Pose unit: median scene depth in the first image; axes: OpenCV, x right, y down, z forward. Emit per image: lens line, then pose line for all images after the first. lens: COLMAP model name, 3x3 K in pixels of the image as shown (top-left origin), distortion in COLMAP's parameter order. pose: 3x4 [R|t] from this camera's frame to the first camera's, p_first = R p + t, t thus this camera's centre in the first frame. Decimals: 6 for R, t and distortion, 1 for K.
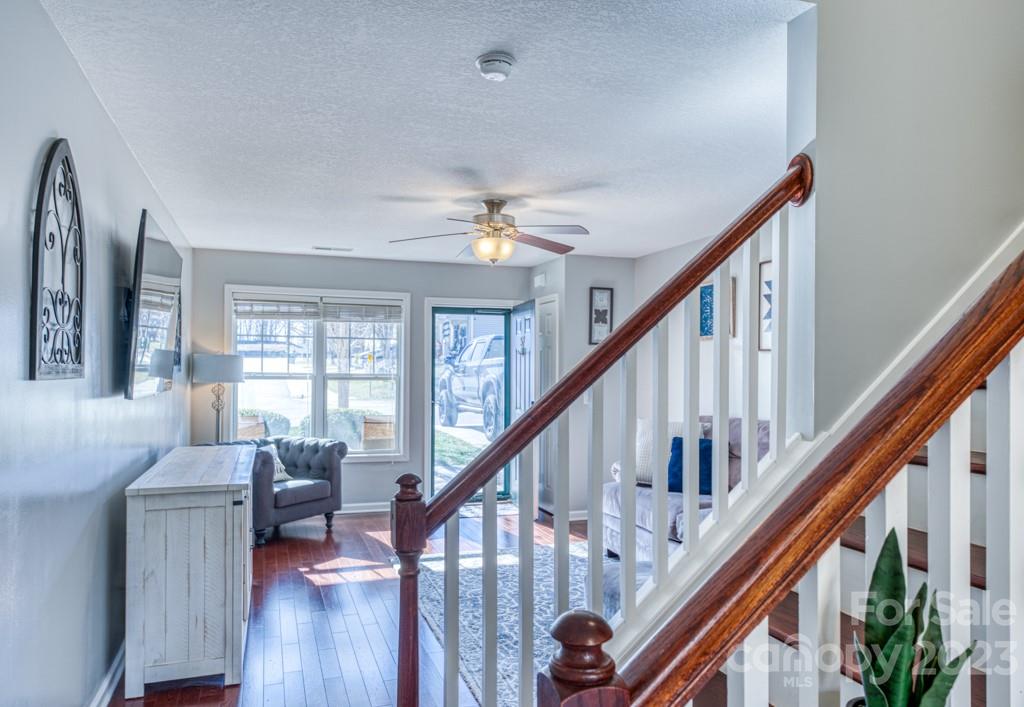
lens RADIAL K [[733.1, 0, 516.2], [0, 733.1, 359.8], [0, 0, 1]] dist [0.027213, -0.002261]
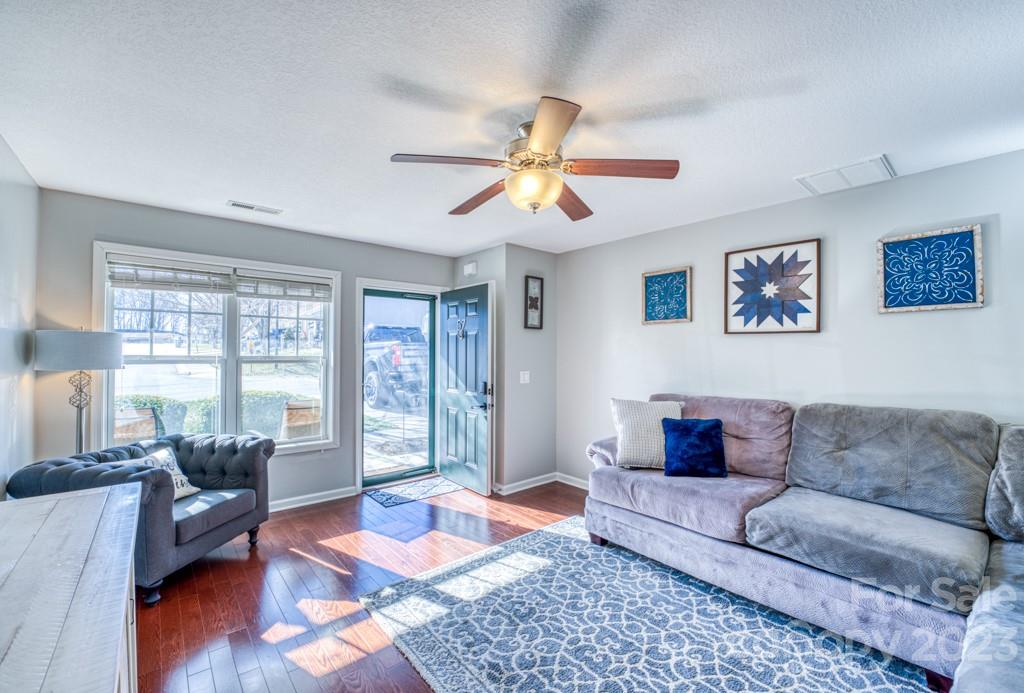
lens RADIAL K [[422.5, 0, 521.4], [0, 422.5, 347.9], [0, 0, 1]] dist [-0.028862, 0.002544]
pose [[0.921842, 0.001606, 0.387562, -0.147198], [-0.003411, 0.999986, 0.003968, 0.005624], [-0.387550, -0.004980, 0.921835, 0.425045]]
